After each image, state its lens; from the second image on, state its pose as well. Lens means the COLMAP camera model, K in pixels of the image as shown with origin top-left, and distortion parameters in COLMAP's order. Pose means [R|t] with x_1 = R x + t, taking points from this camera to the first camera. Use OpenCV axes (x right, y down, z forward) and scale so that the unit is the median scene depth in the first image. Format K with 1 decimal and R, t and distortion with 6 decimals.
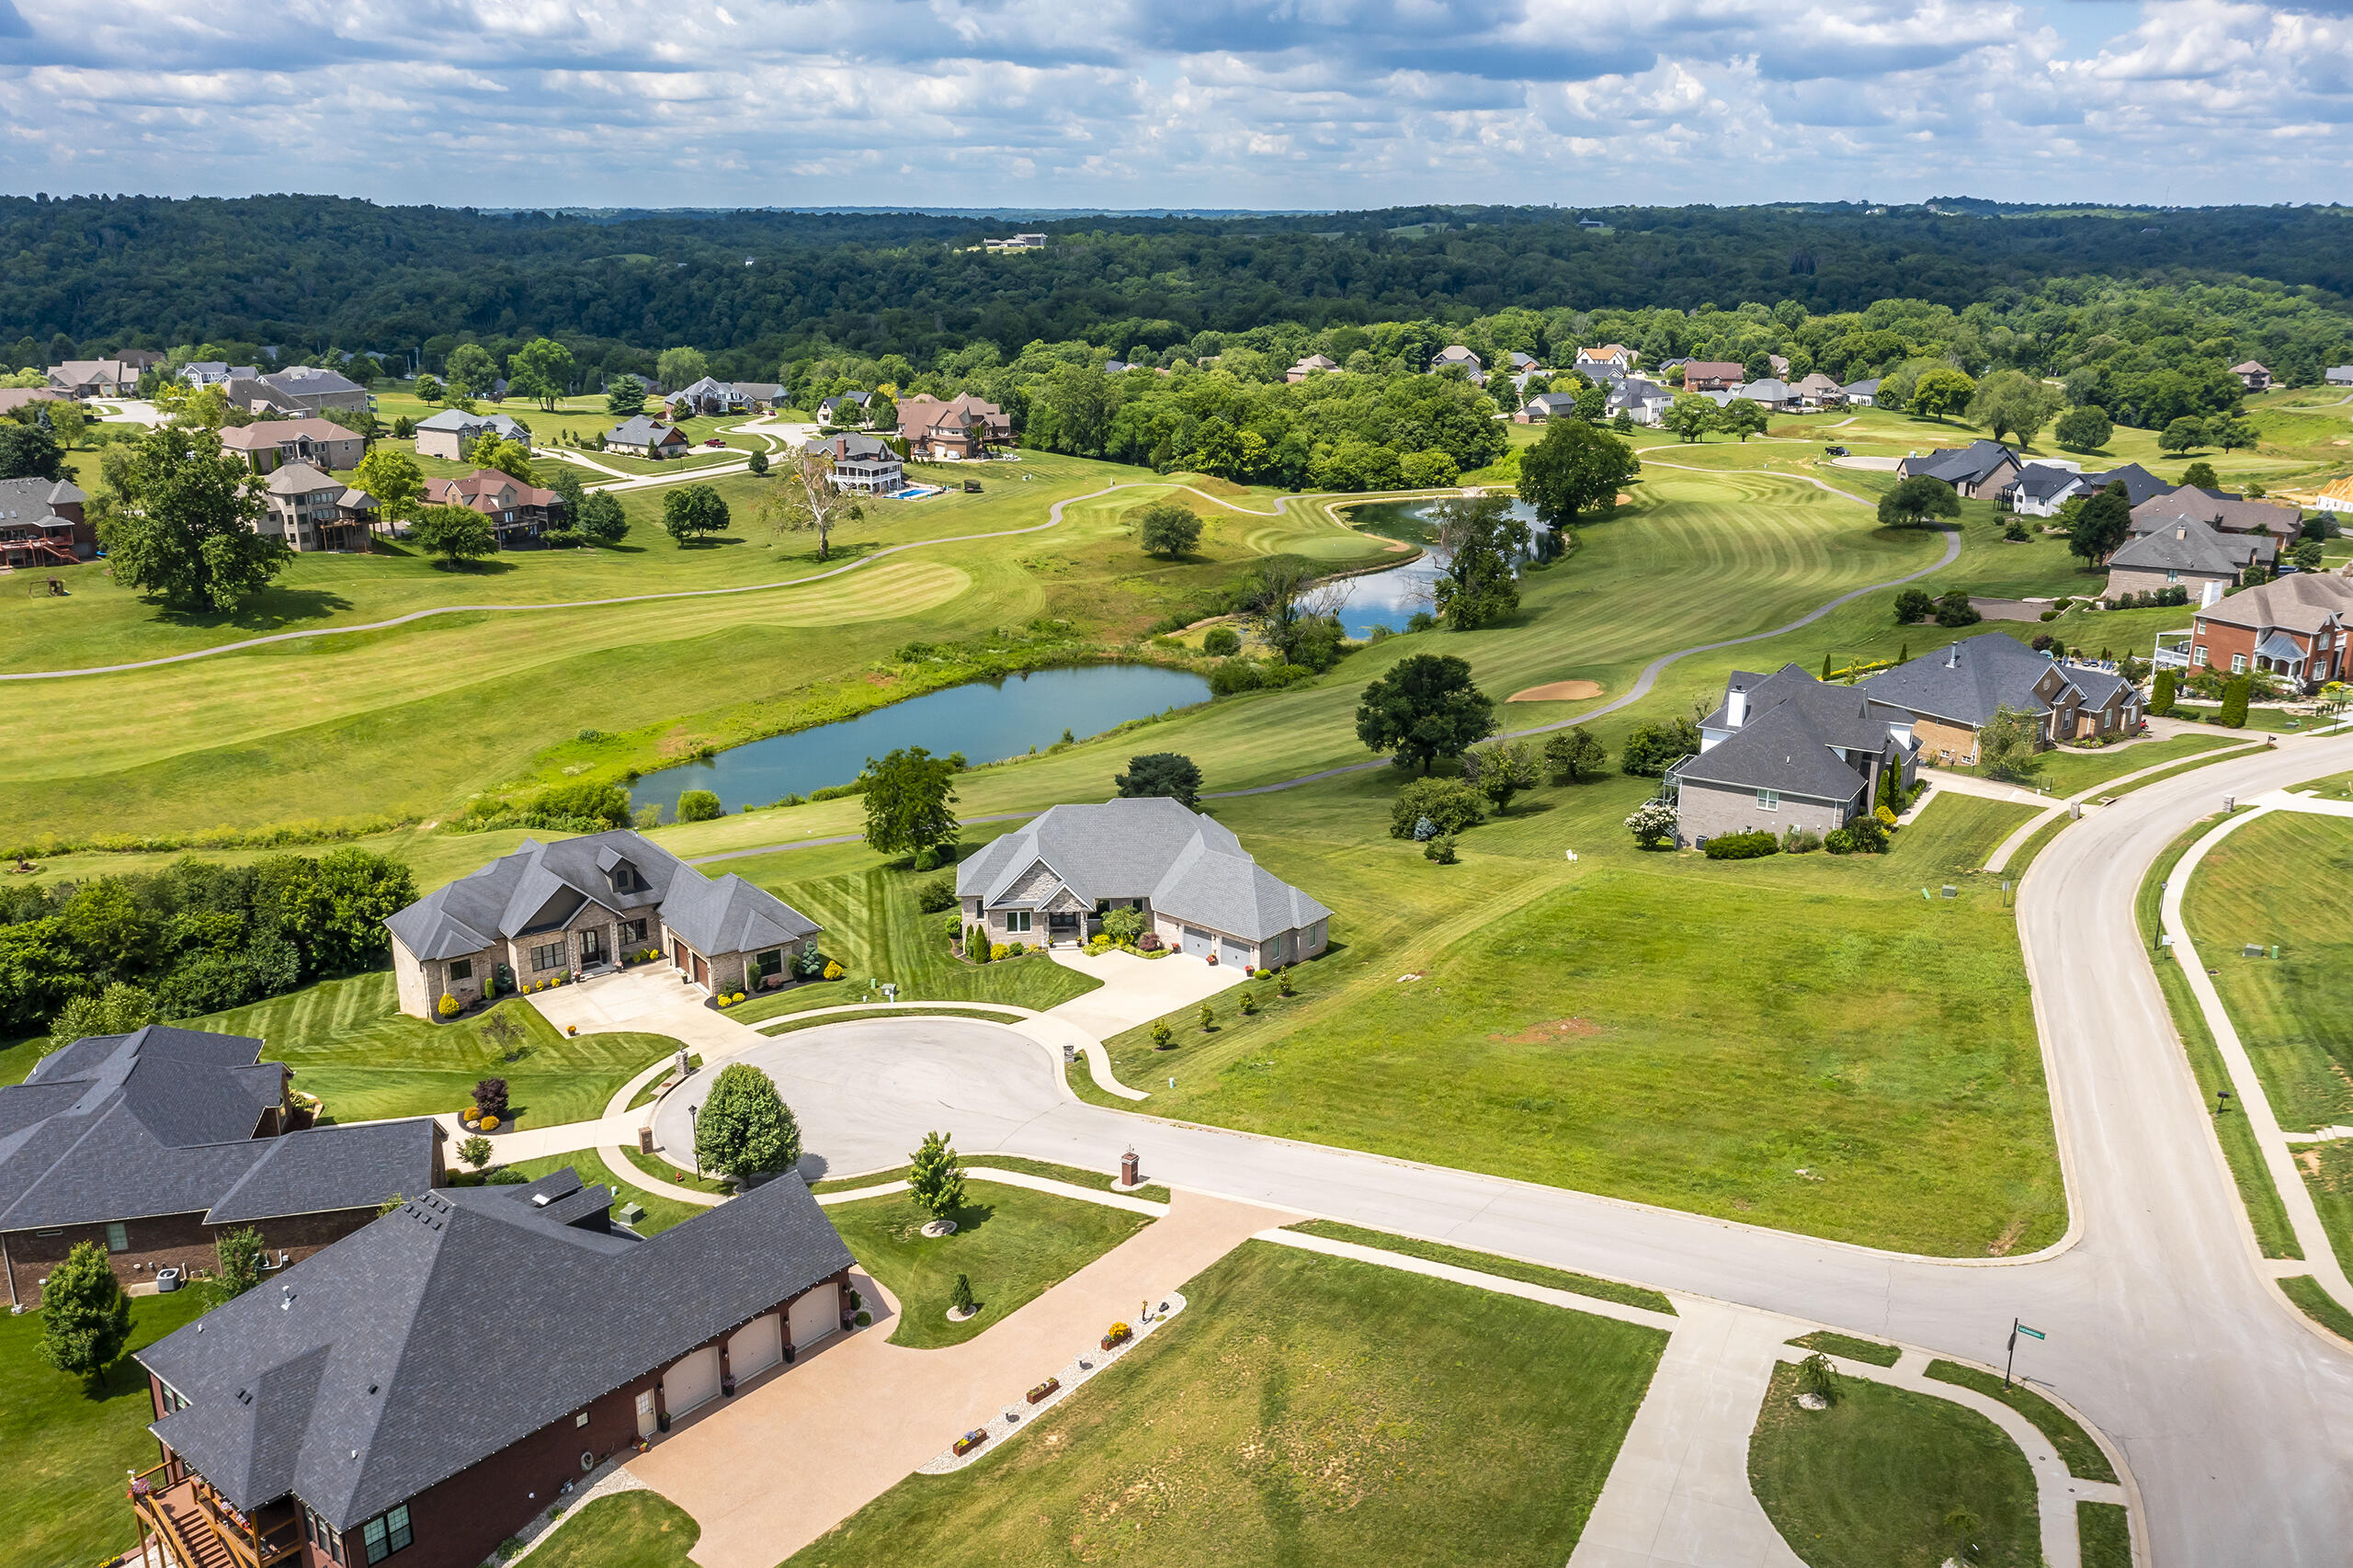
lens RADIAL K [[1926.2, 0, 1169.4], [0, 1926.2, 776.1], [0, 0, 1]] dist [-0.003399, 0.013951]
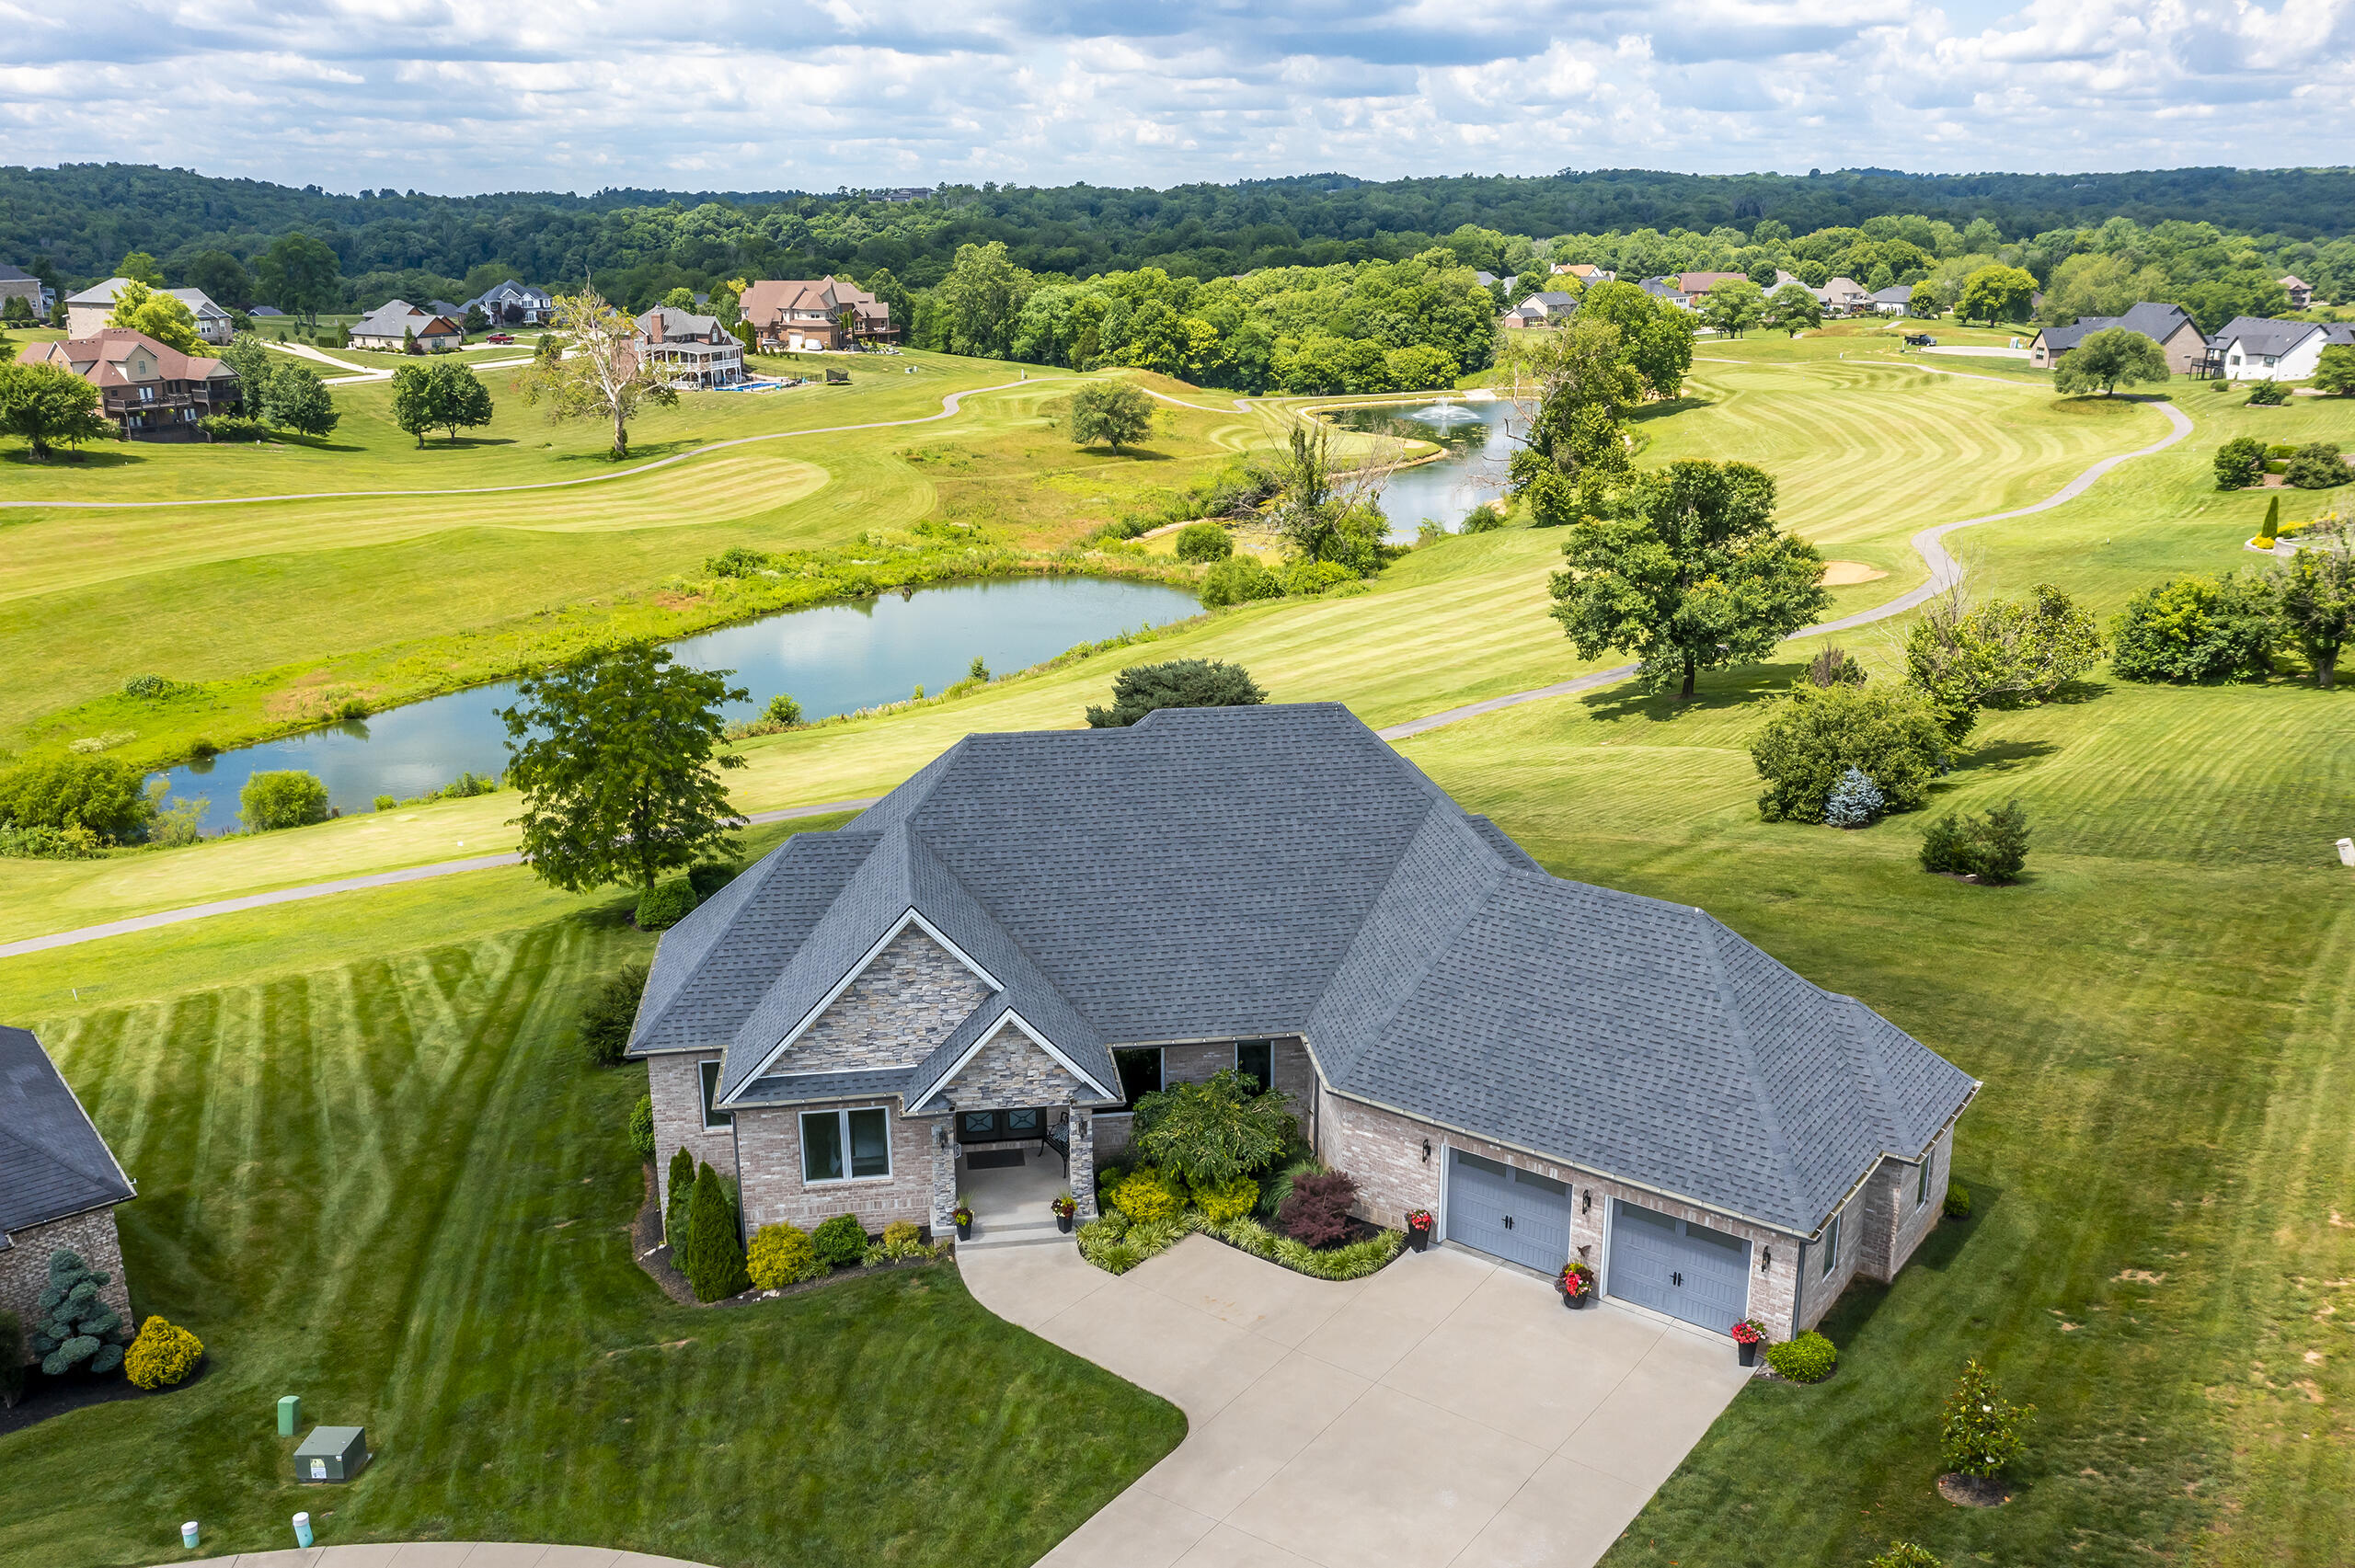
lens RADIAL K [[1927.6, 0, 1170.4], [0, 1927.6, 776.1], [0, 0, 1]] dist [-0.003399, 0.013951]
pose [[0.998406, -0.023978, 0.051096, -0.014295], [0.024031, 0.999711, -0.000412, 0.007562], [-0.051071, 0.001639, 0.998694, 0.232001]]
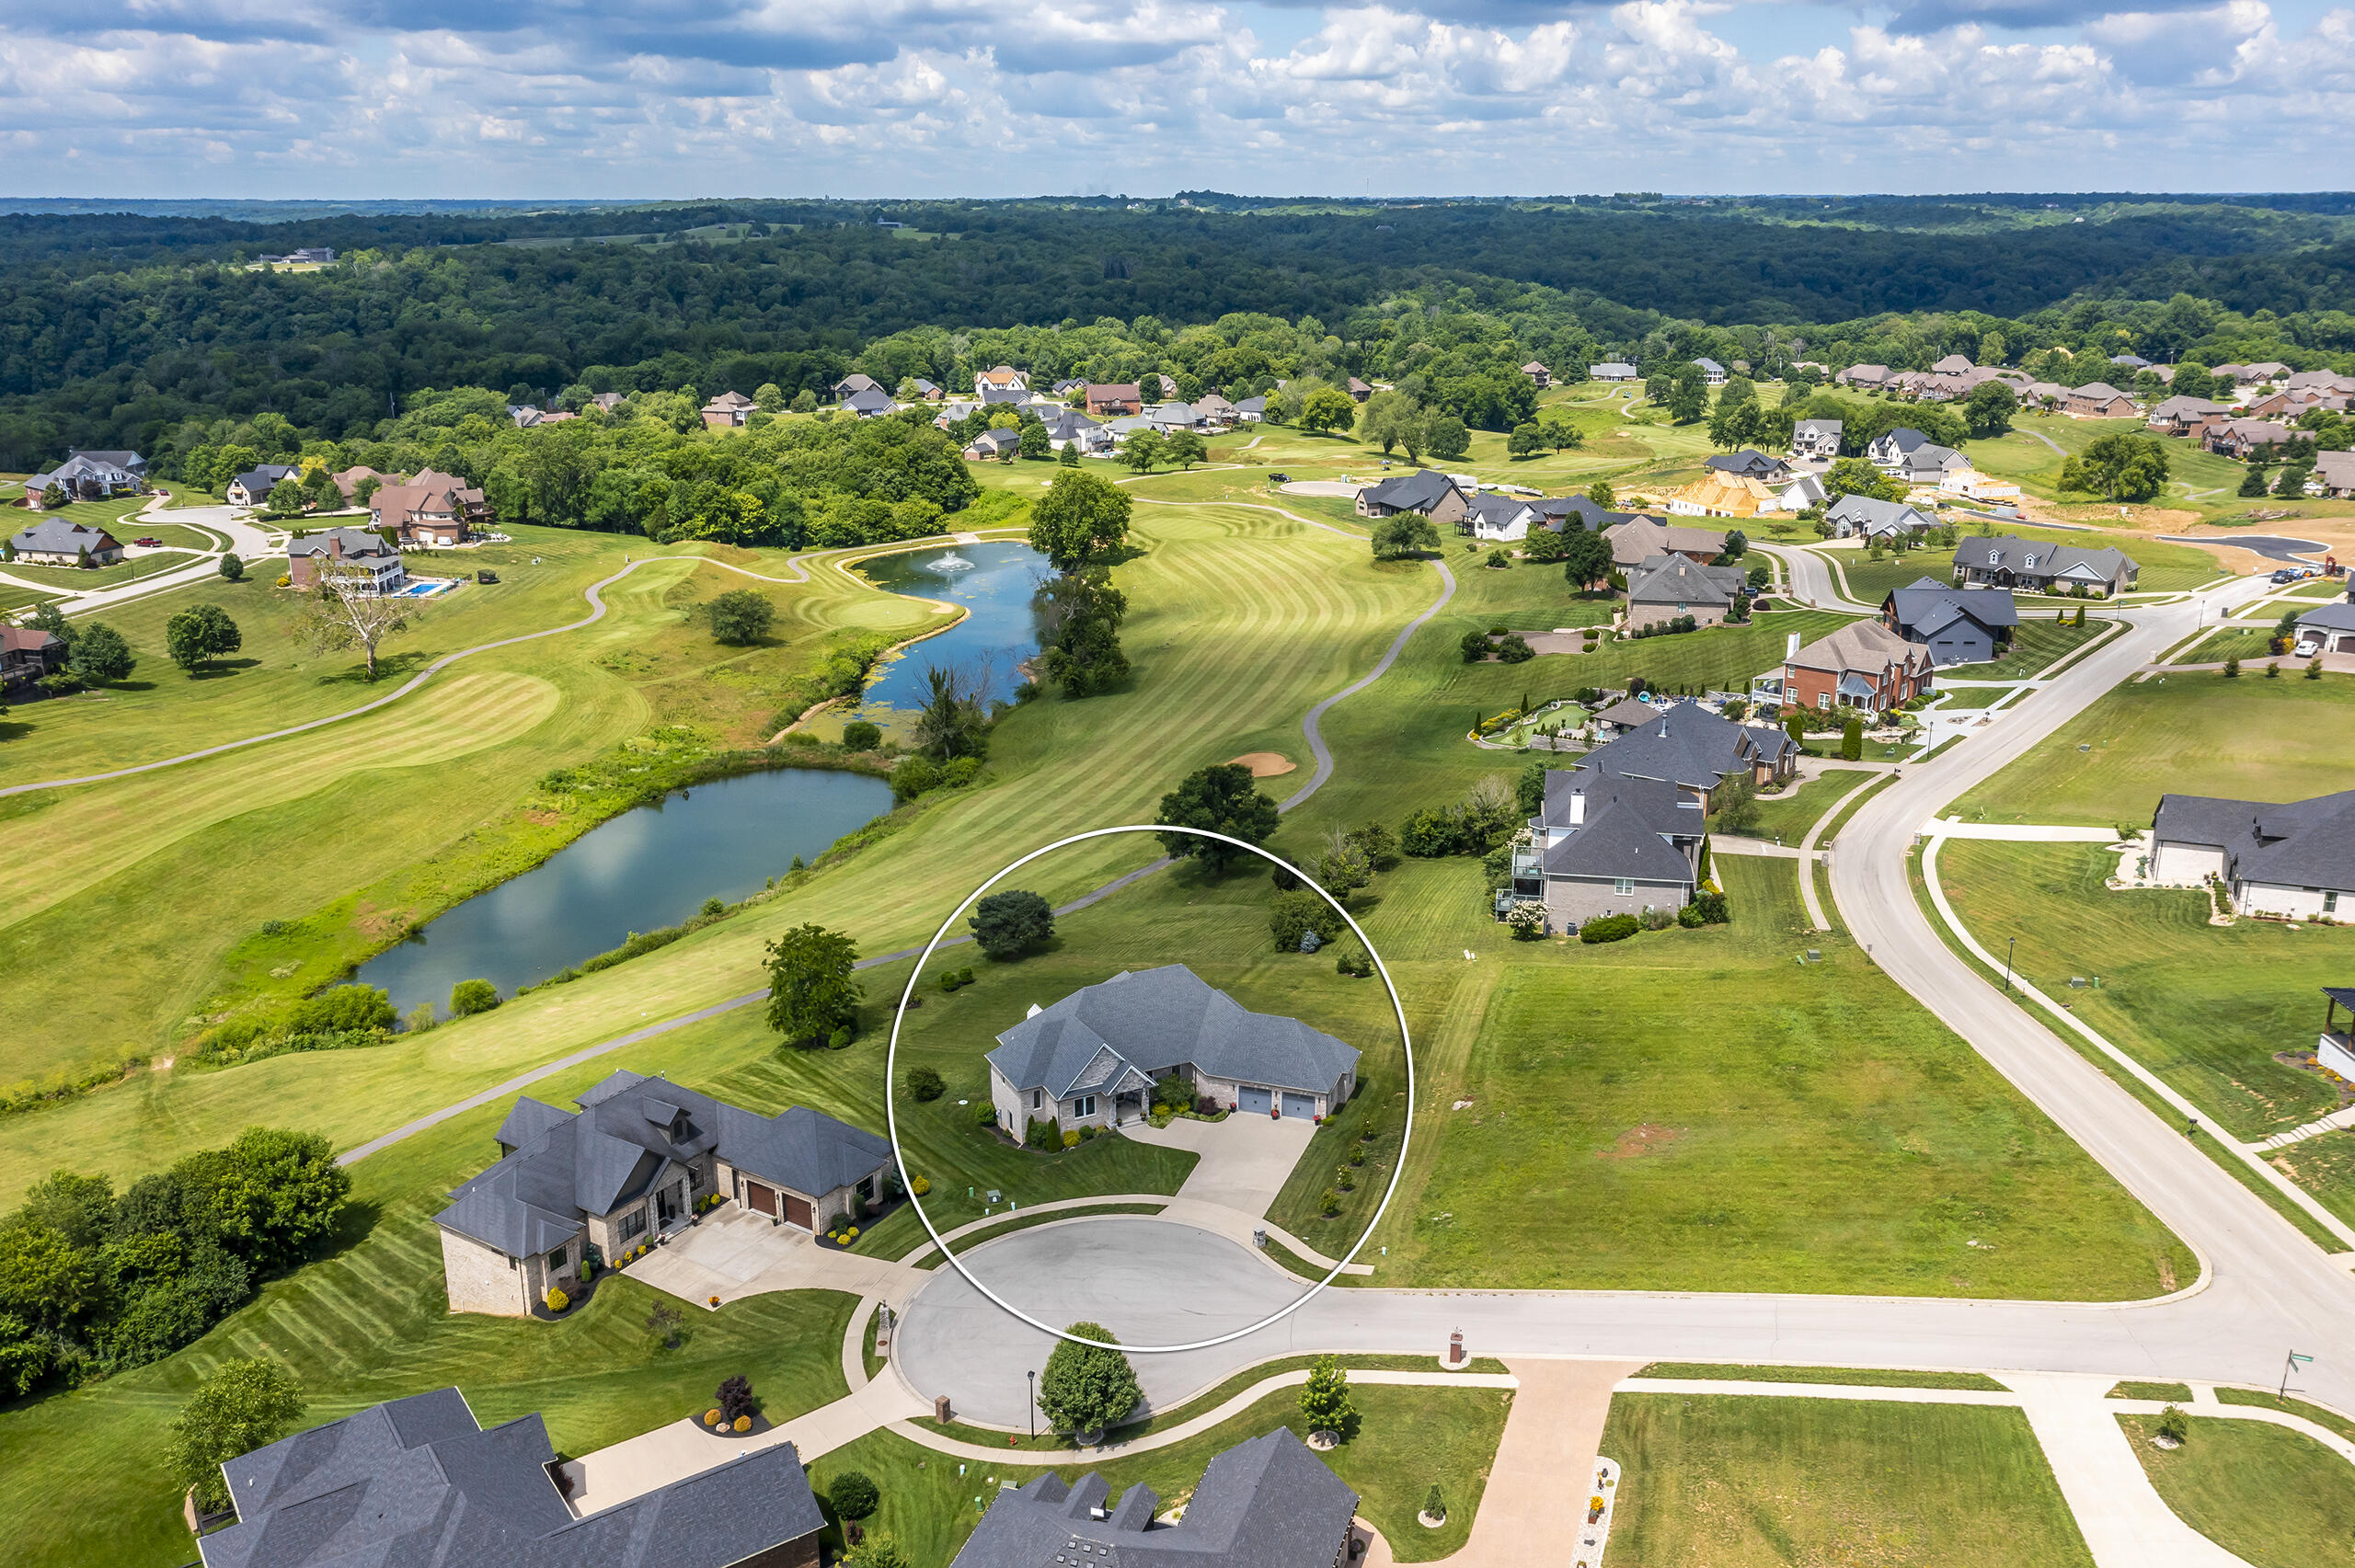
lens RADIAL K [[1927.6, 0, 1170.4], [0, 1927.6, 776.1], [0, 0, 1]] dist [-0.003399, 0.013951]
pose [[0.930658, -0.108846, 0.349326, -0.123668], [0.105898, 0.993994, 0.027589, -0.041271], [-0.350231, 0.011317, 0.936595, -0.001029]]
